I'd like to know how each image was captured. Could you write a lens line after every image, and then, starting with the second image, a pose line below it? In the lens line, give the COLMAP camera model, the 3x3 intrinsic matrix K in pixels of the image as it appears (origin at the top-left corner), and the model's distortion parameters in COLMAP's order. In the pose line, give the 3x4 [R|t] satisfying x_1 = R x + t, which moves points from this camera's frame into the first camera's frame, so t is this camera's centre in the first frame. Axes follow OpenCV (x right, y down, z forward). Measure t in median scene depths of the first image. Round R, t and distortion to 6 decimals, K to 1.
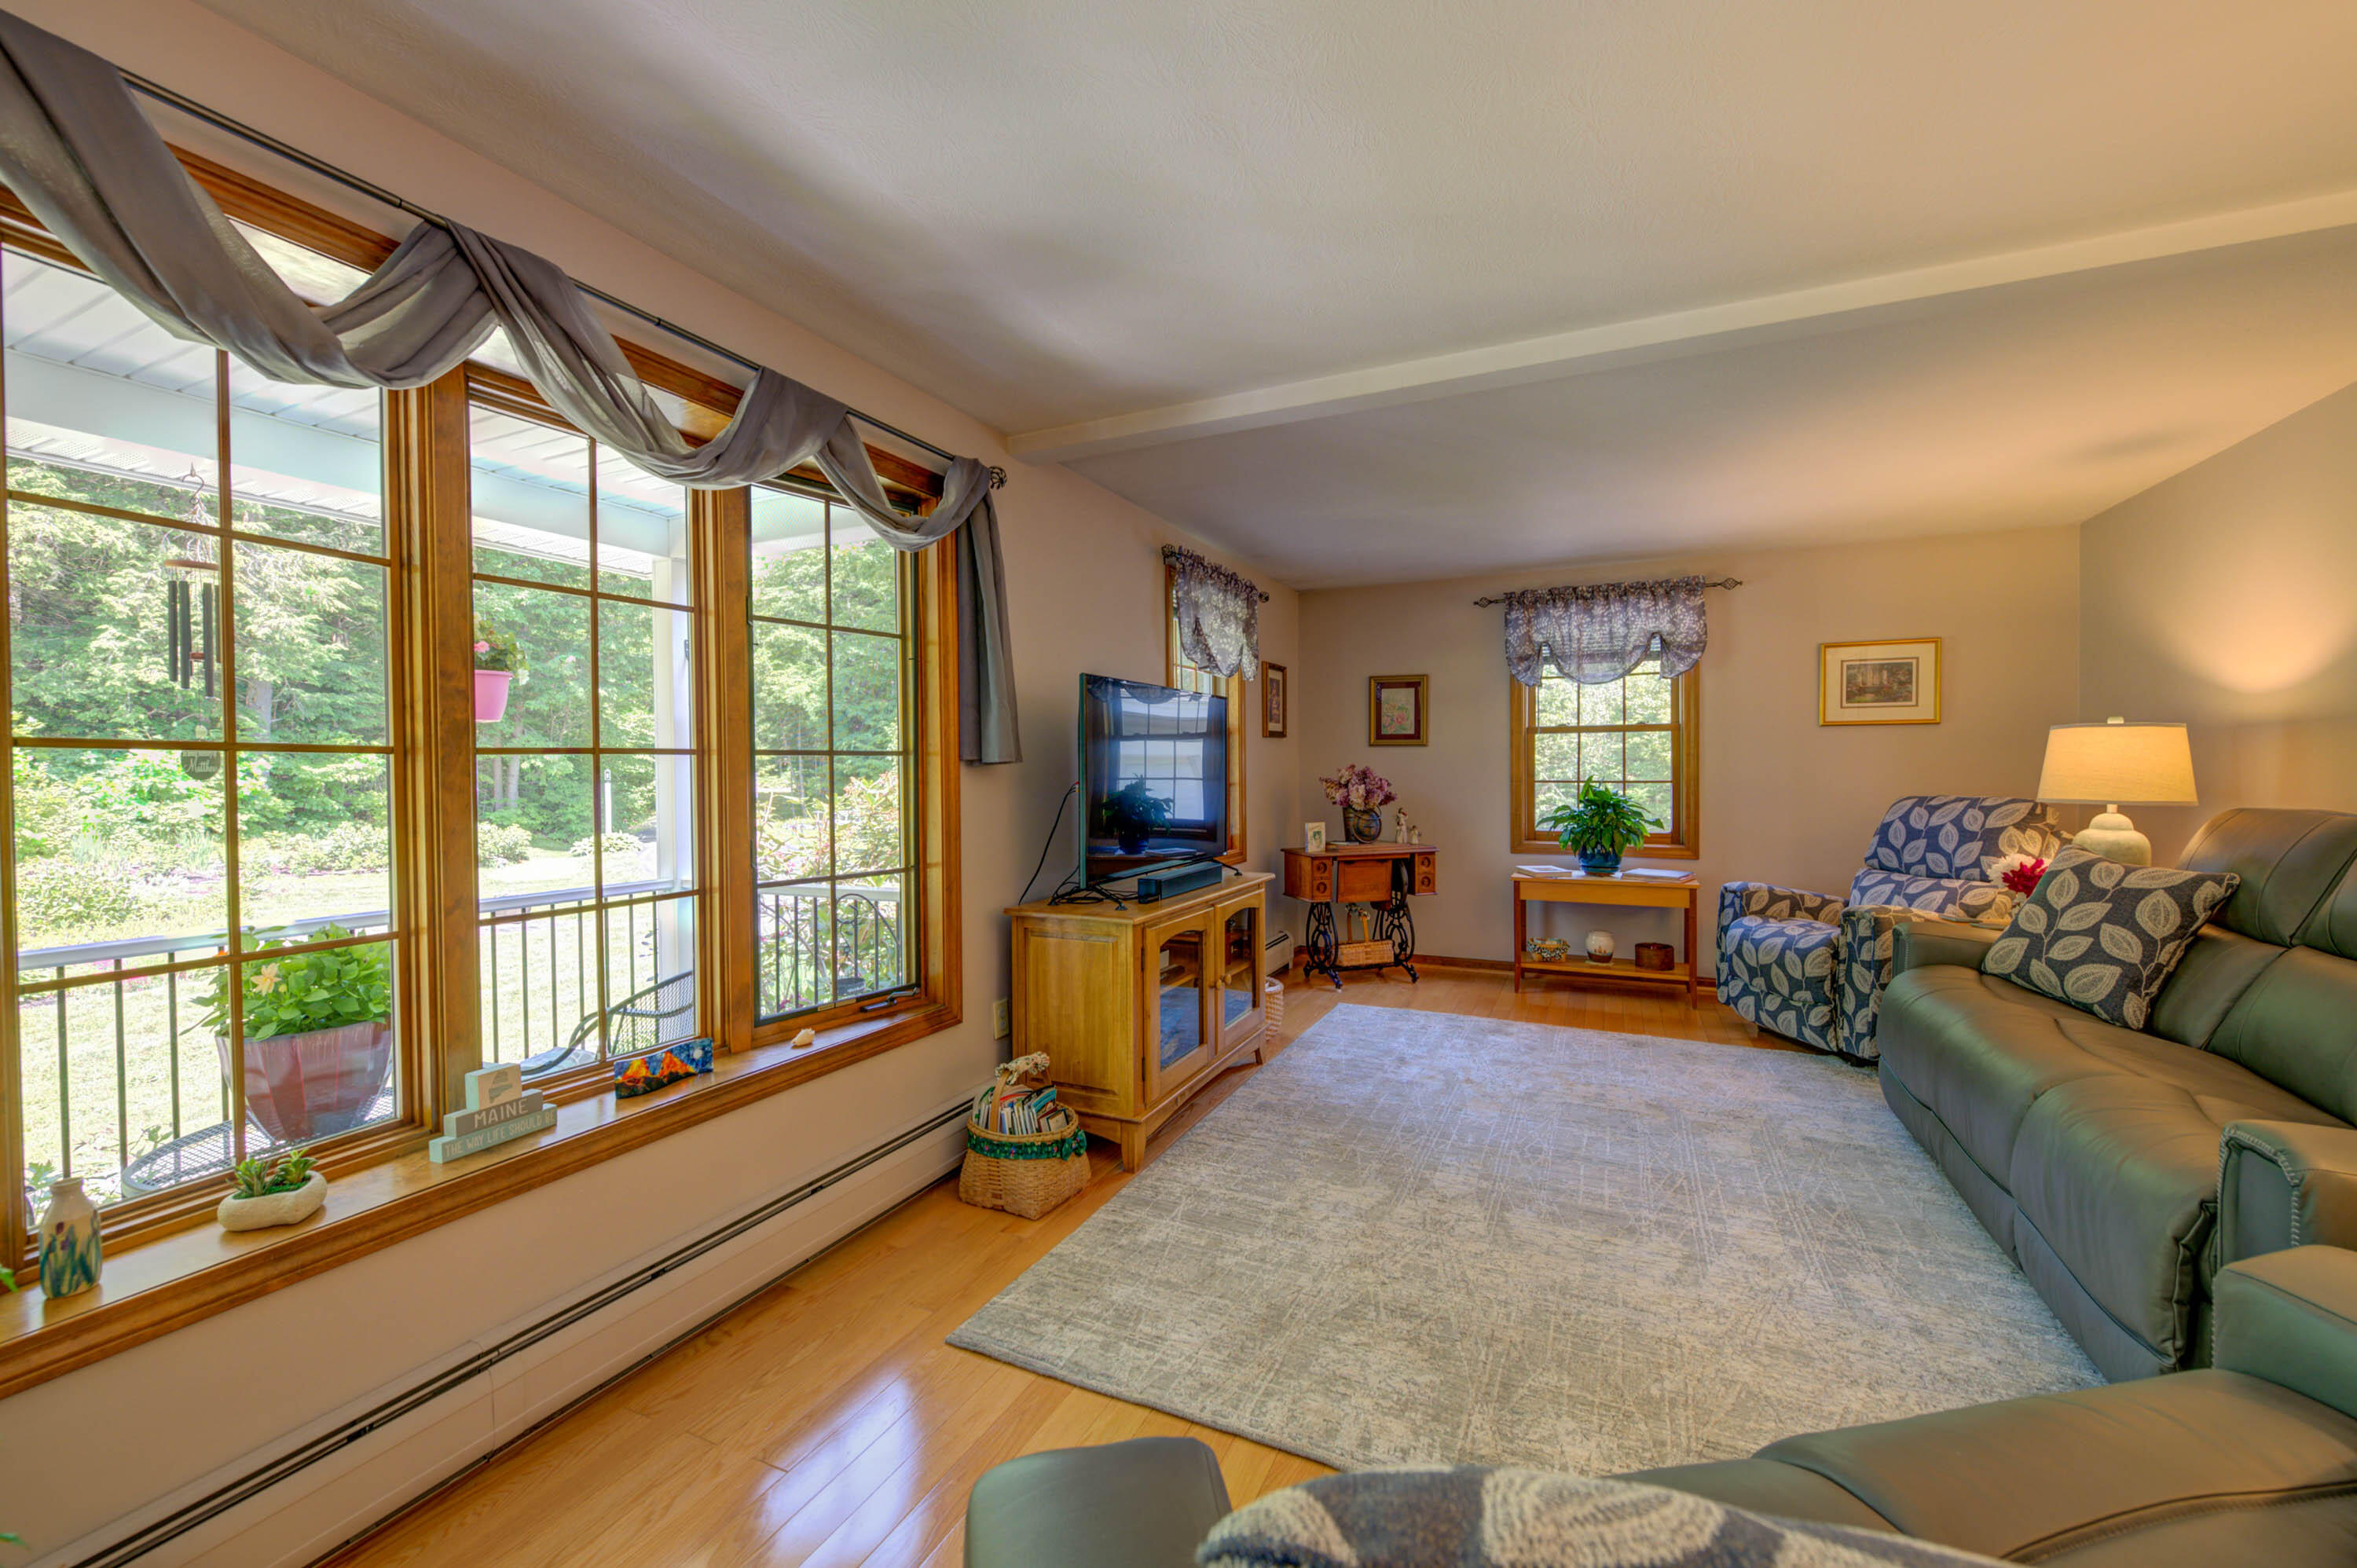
lens RADIAL K [[934.9, 0, 1179.7], [0, 934.9, 779.8], [0, 0, 1]] dist [0.006762, -0.005624]
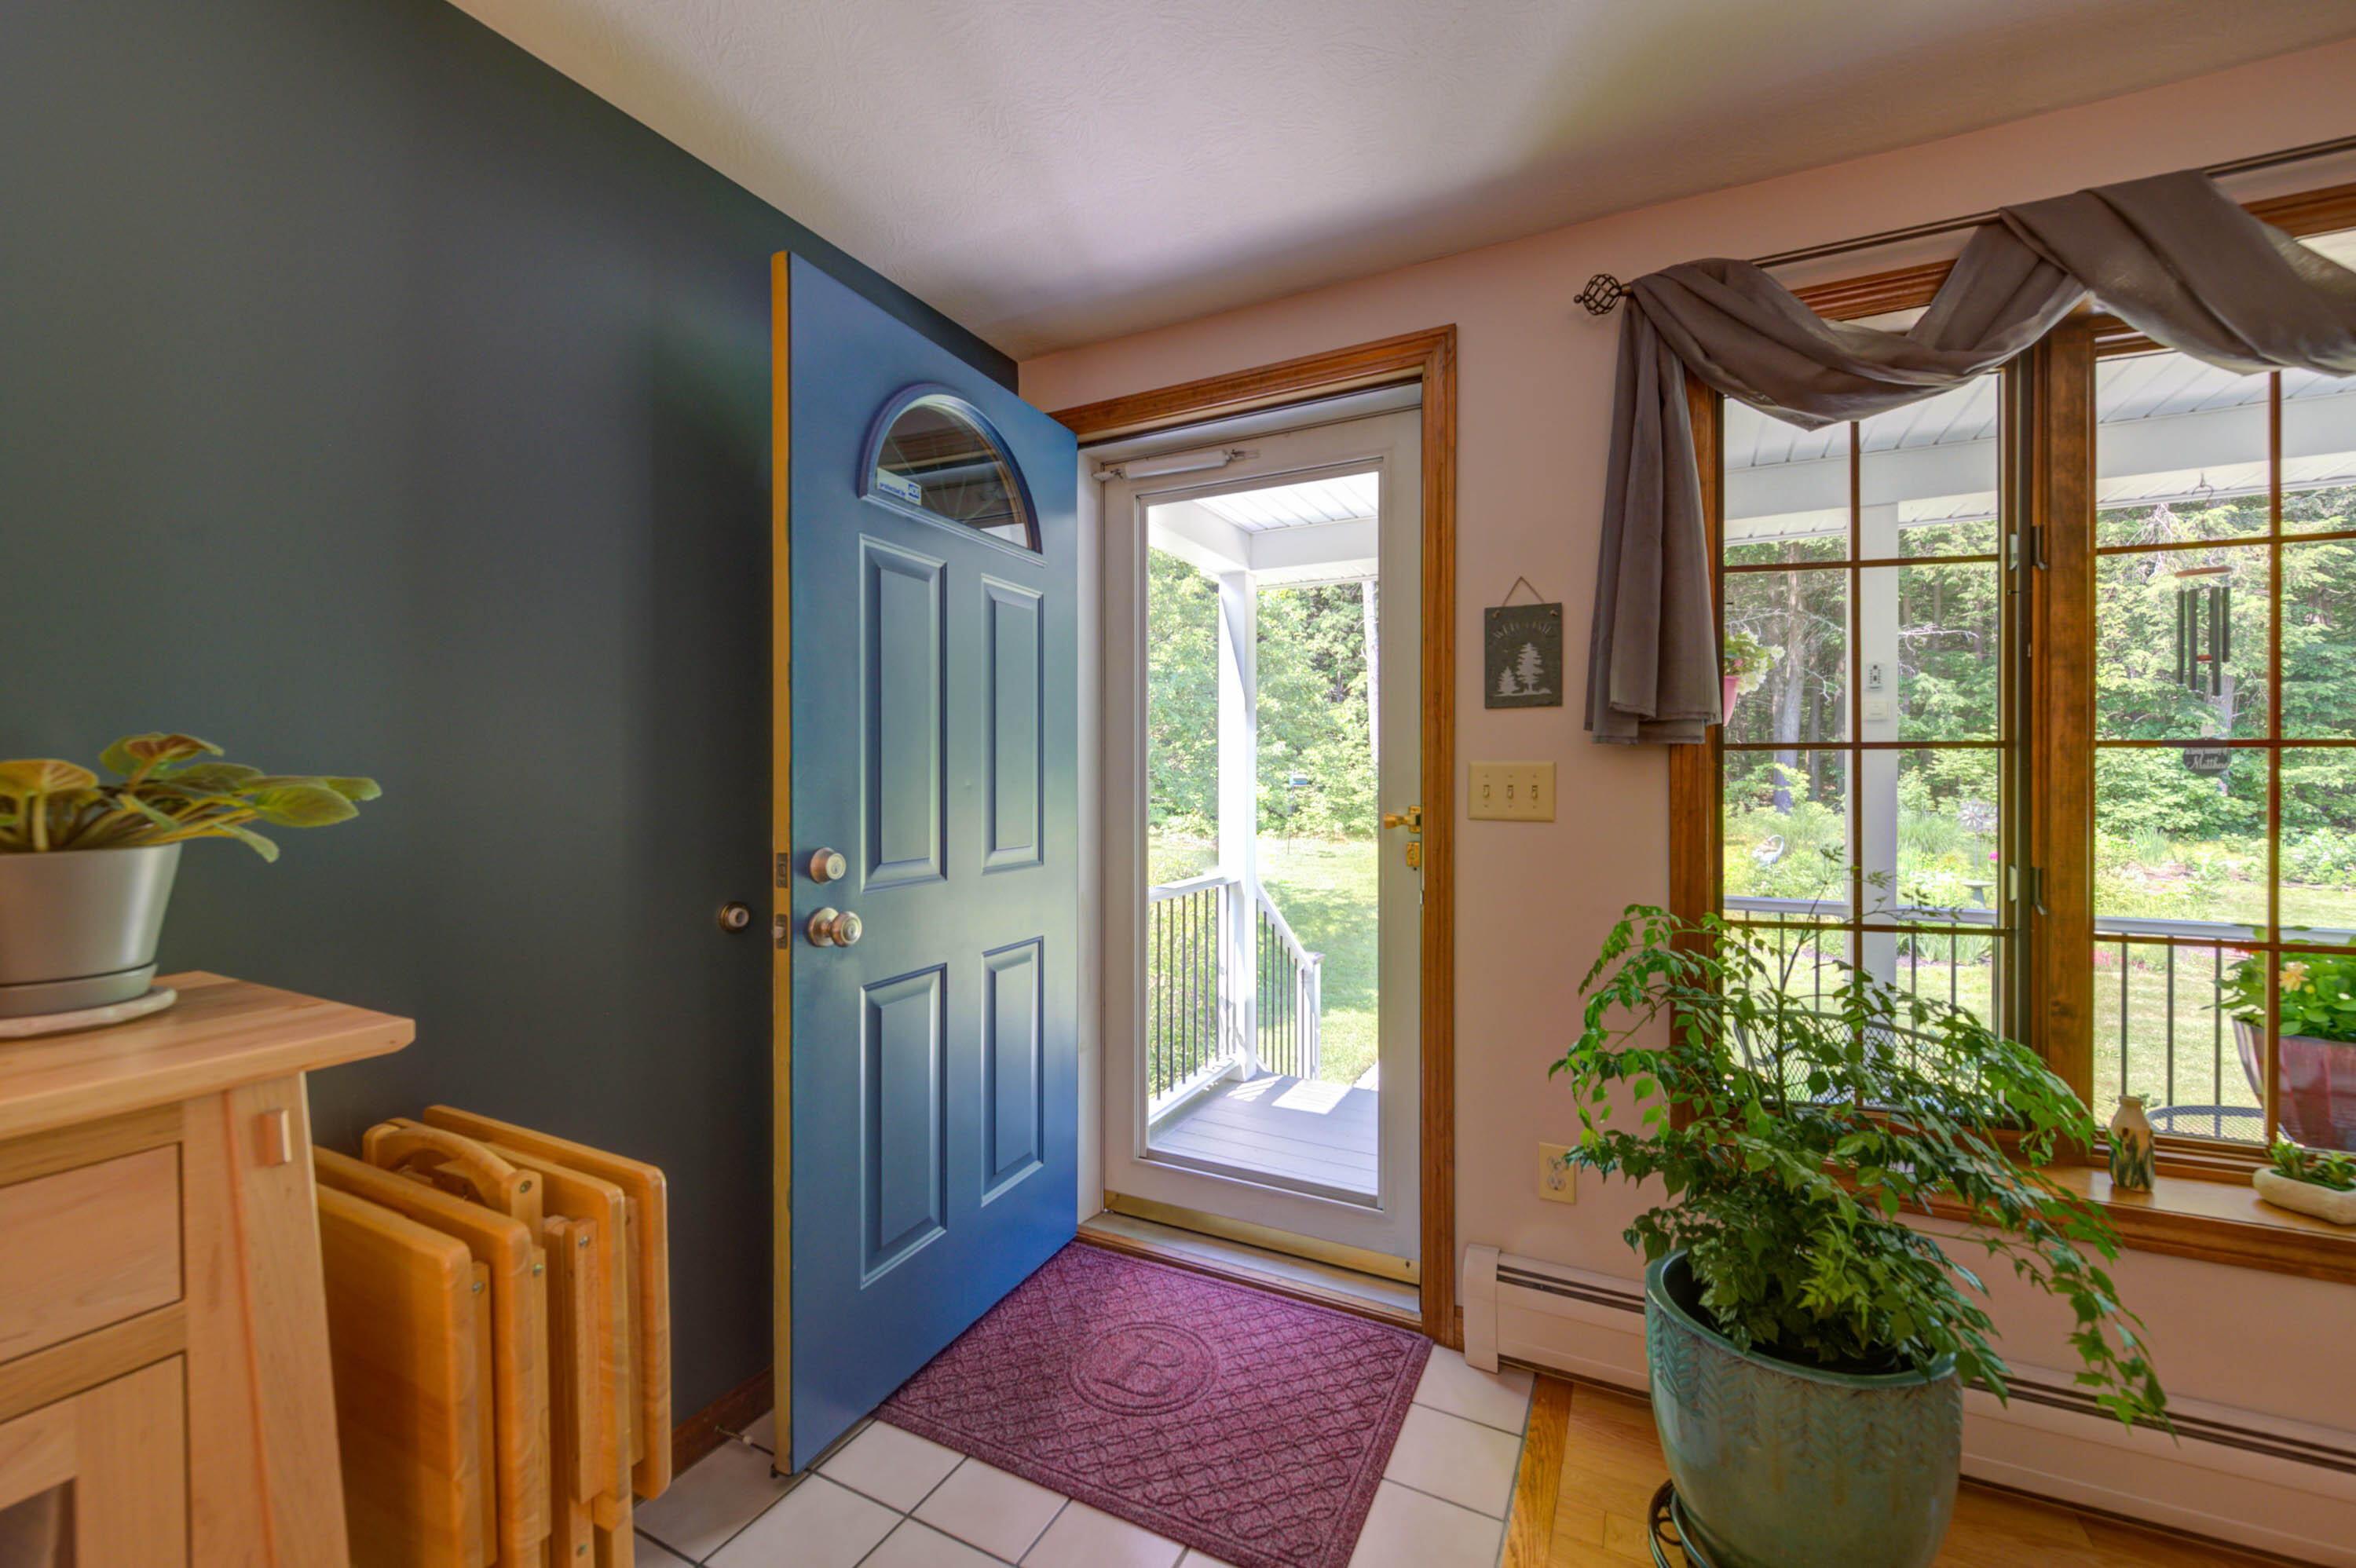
lens RADIAL K [[934.4, 0, 1179.2], [0, 934.4, 779.8], [0, 0, 1]] dist [0.006762, -0.005624]
pose [[-0.040028, 0.014369, -0.999095, 0.030473], [-0.013230, 0.999801, 0.014909, 0.002432], [0.999111, 0.013815, -0.039830, -0.074374]]
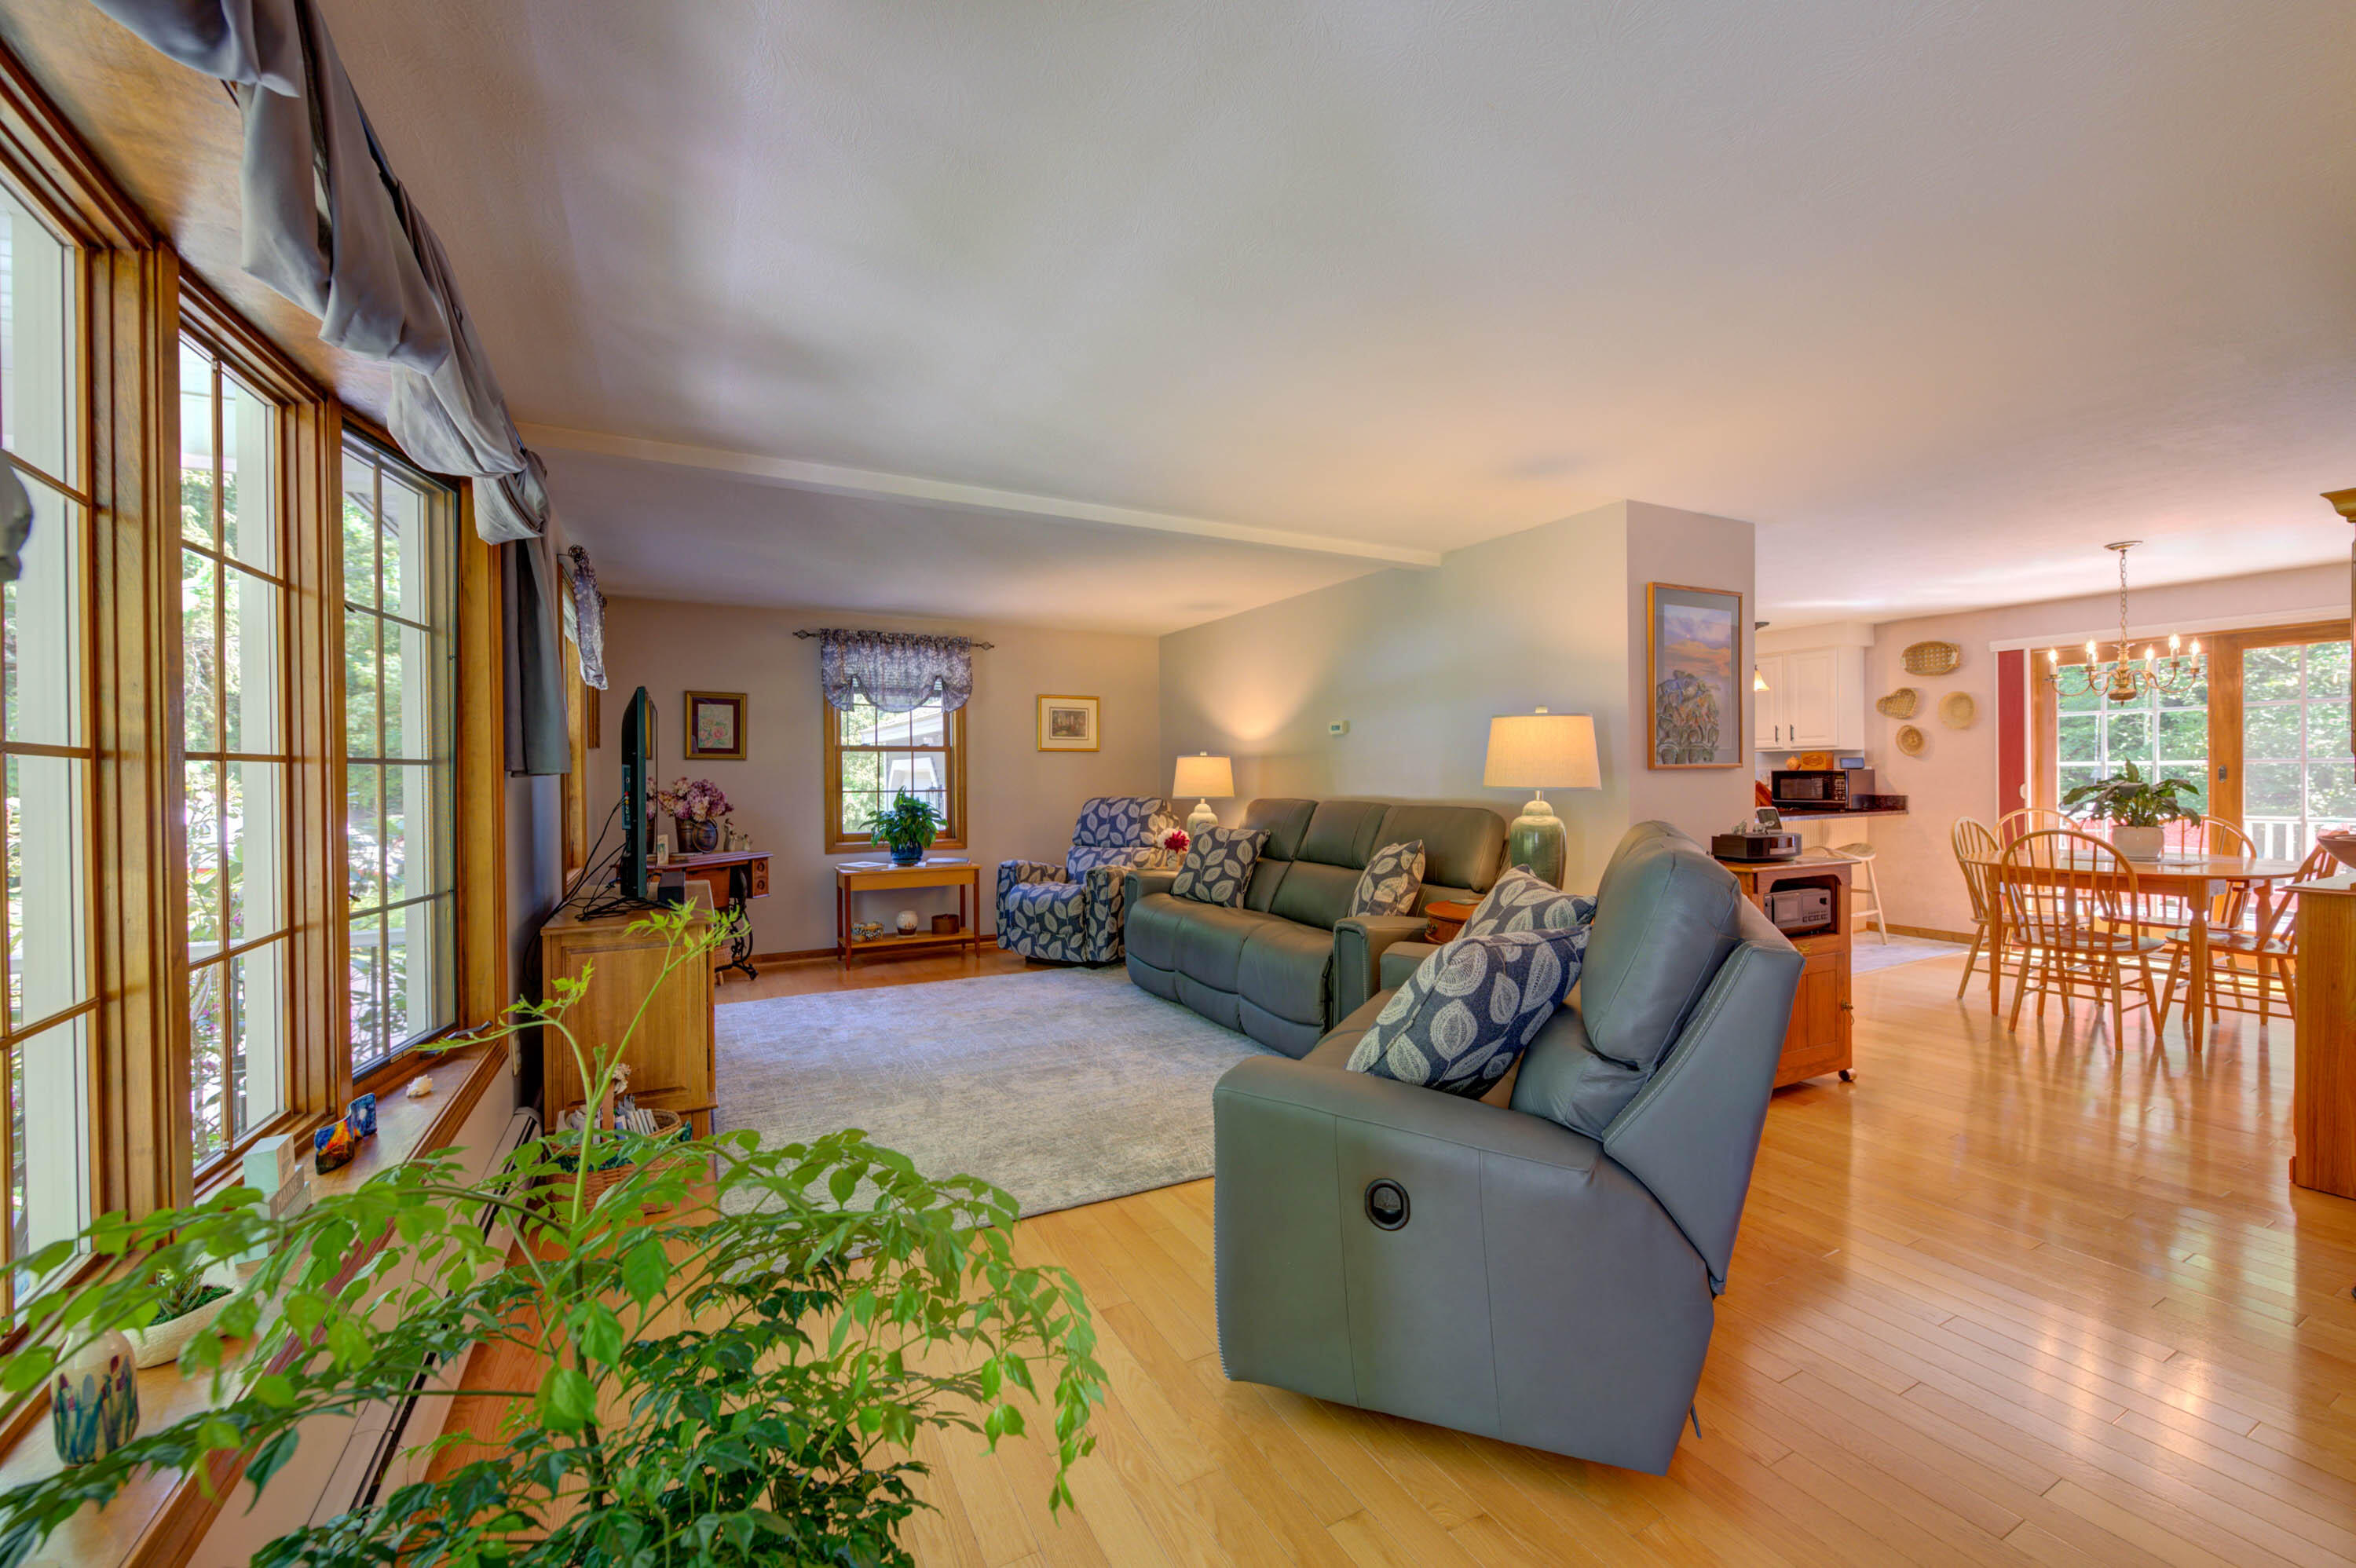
lens RADIAL K [[934.4, 0, 1179.2], [0, 934.4, 779.8], [0, 0, 1]] dist [0.006762, -0.005624]
pose [[0.603980, -0.001233, 0.796999, -0.428551], [0.013187, 0.999877, -0.008446, 0.002963], [-0.796891, 0.015611, 0.603922, -0.064544]]
